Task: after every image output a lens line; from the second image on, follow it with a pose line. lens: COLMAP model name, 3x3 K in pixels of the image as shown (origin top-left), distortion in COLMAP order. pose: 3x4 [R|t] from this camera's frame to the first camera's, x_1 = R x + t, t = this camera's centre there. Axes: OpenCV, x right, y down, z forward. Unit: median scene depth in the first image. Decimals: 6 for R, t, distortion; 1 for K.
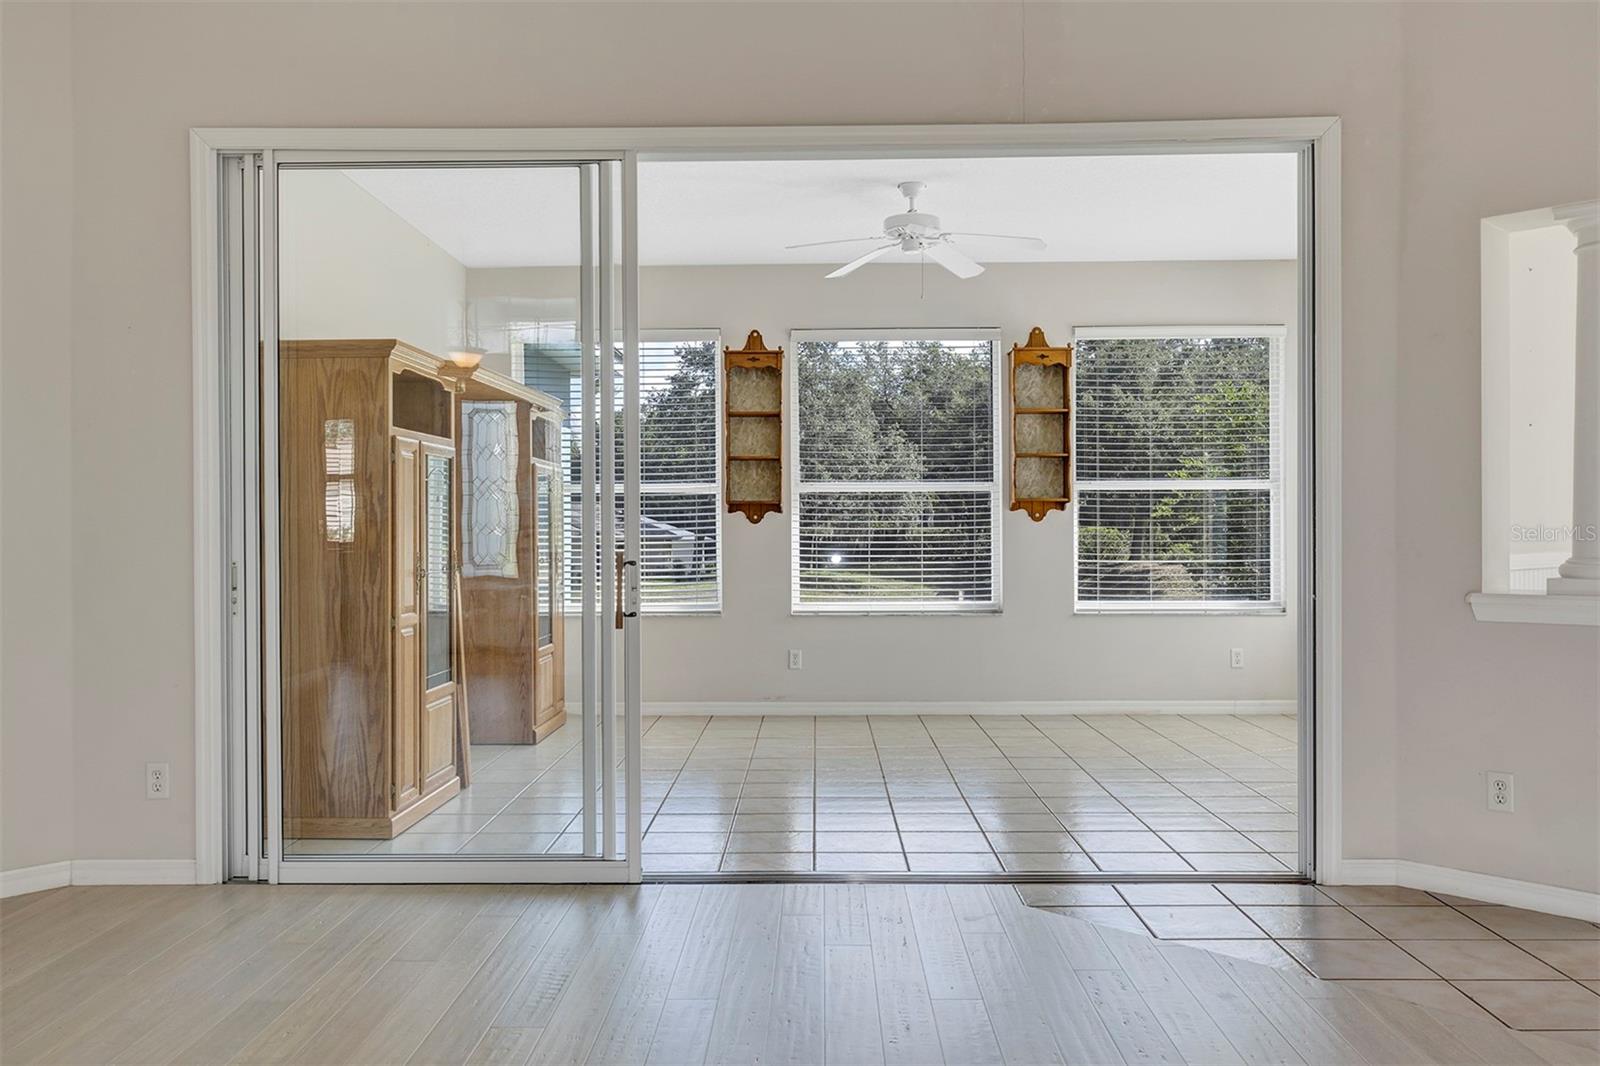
lens RADIAL K [[1277.3, 0, 800.0], [0, 1277.3, 533.0], [0, 0, 1]] dist [-0.011771, -0.002276]
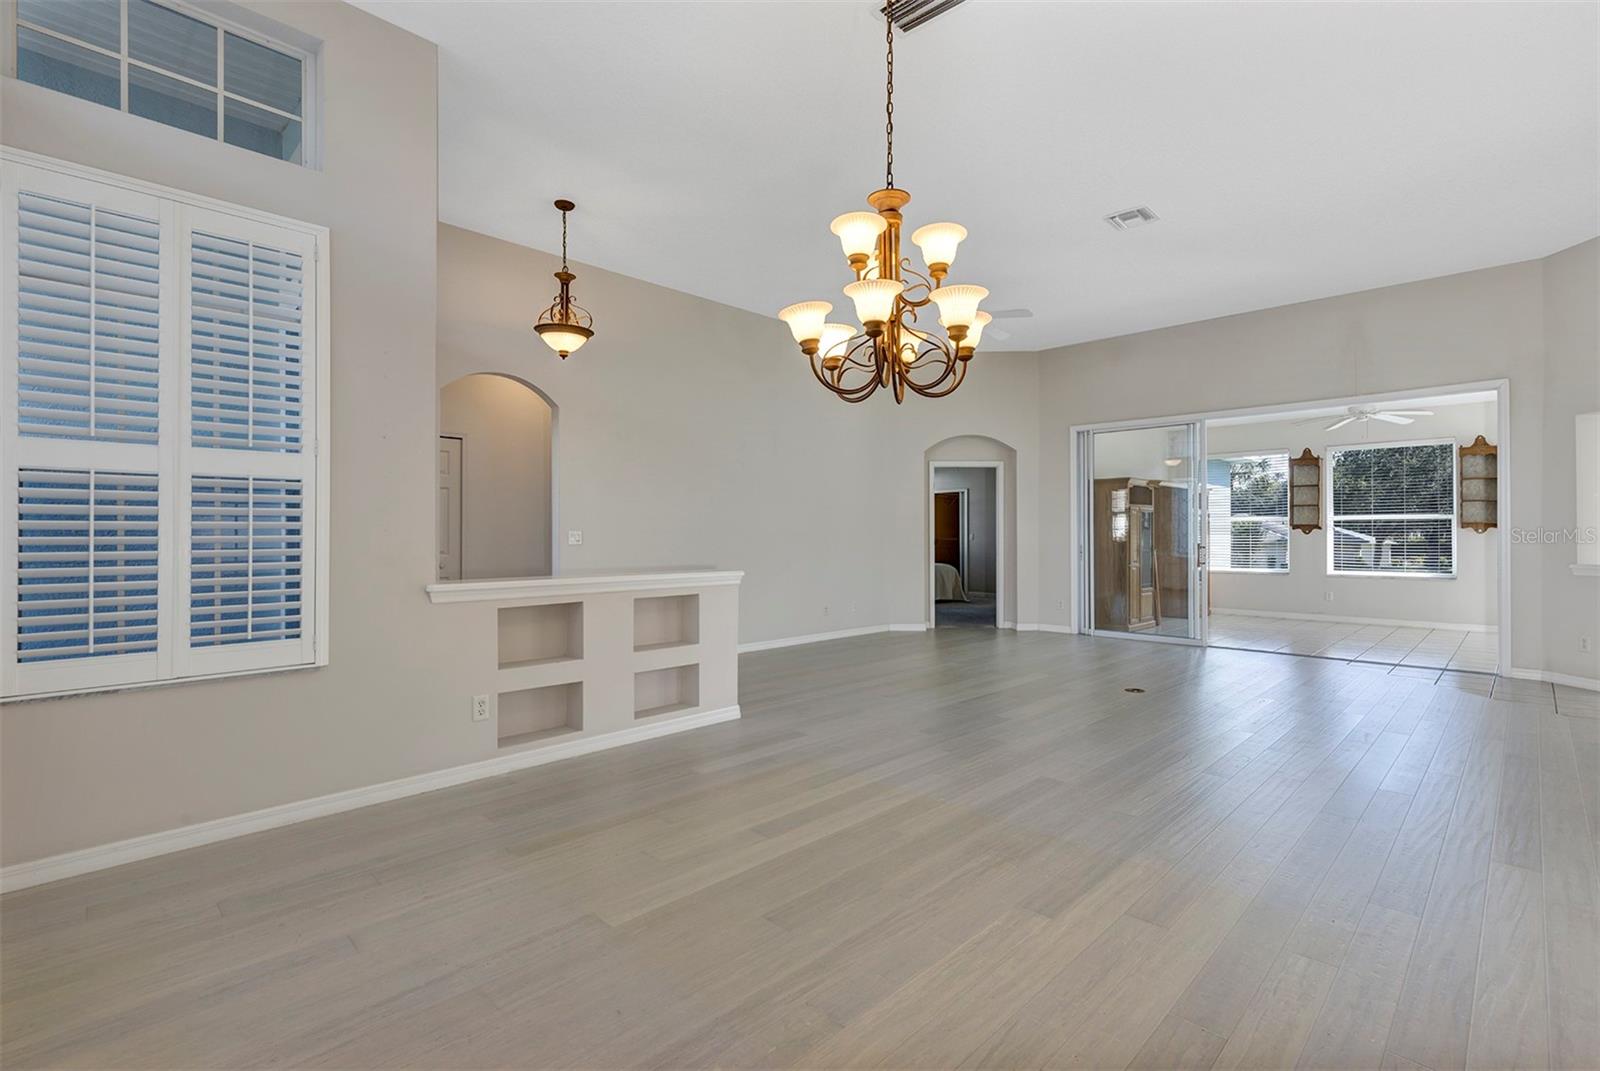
lens RADIAL K [[733.7, 0, 798.0], [0, 733.7, 527.3], [0, 0, 1]] dist [0.003640, 0.000242]
pose [[0.719973, -0.002140, -0.693999, 0.217720], [-0.006620, 0.999929, -0.009951, -0.000891], [0.693971, 0.011758, 0.719907, -0.545685]]
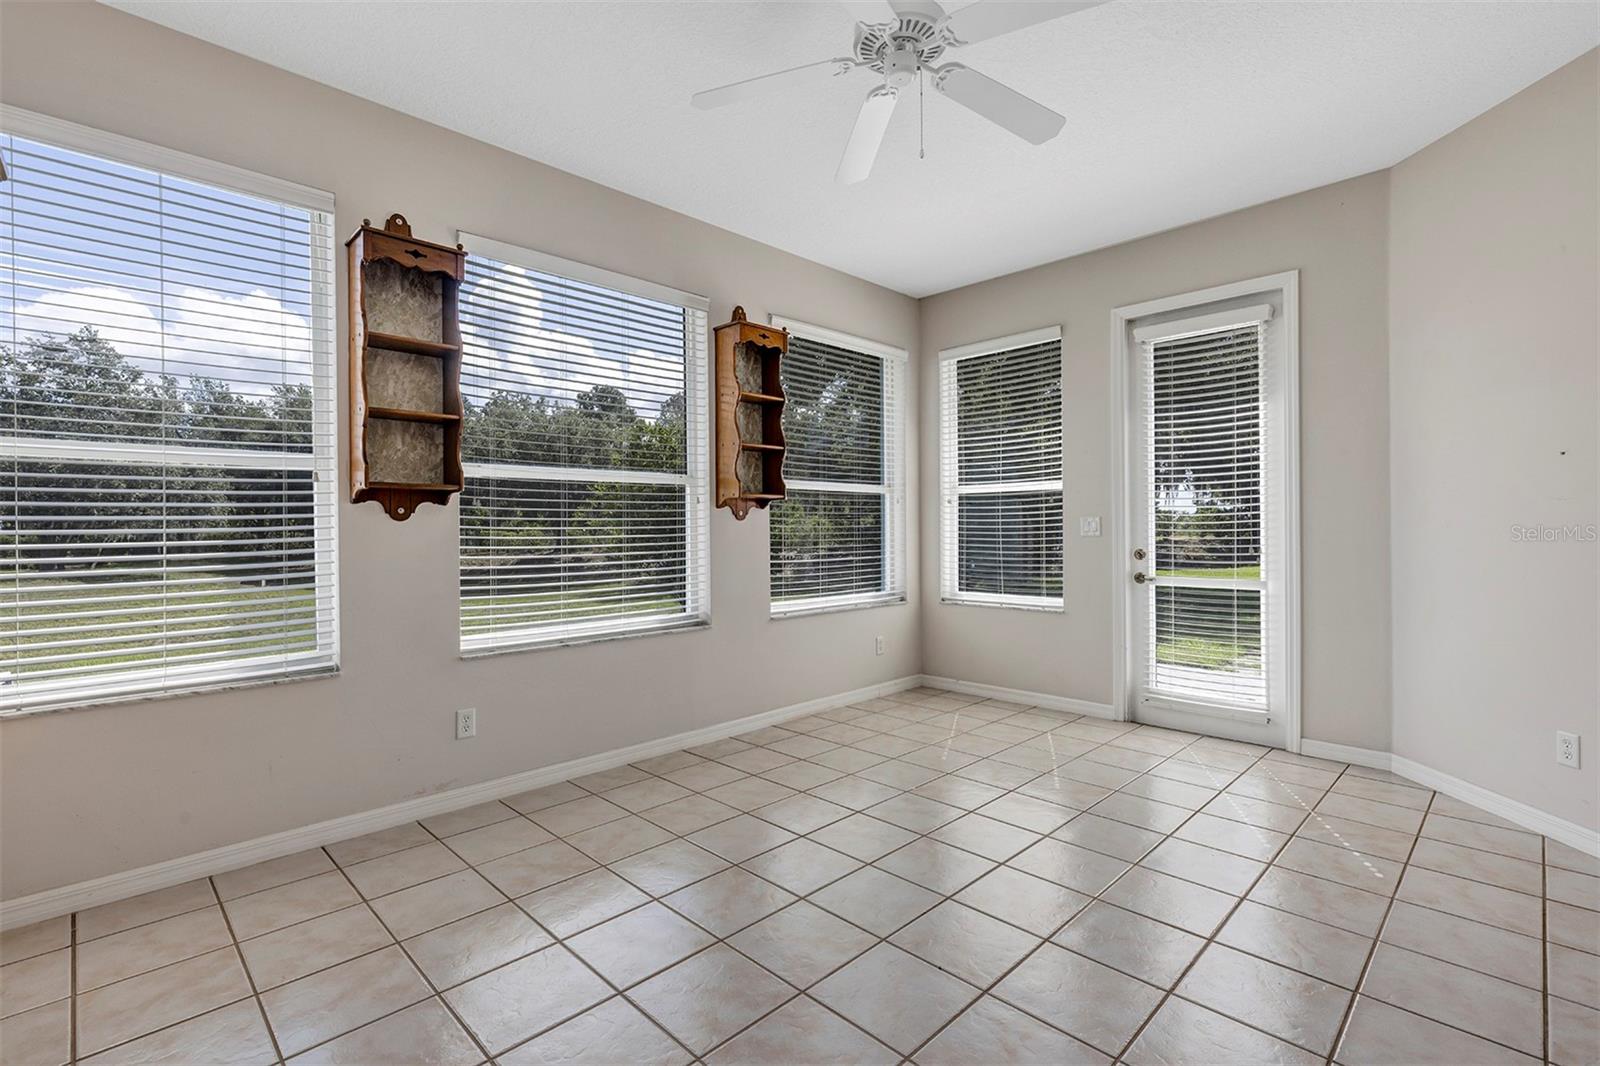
lens RADIAL K [[729.6, 0, 793.3], [0, 729.6, 526.0], [0, 0, 1]] dist [0.018487, 0.000086]
pose [[0.704423, 0.001074, 0.709779, -0.157594], [0.003801, 0.999979, -0.005285, -0.002009], [-0.709770, 0.006421, 0.704404, 0.611078]]
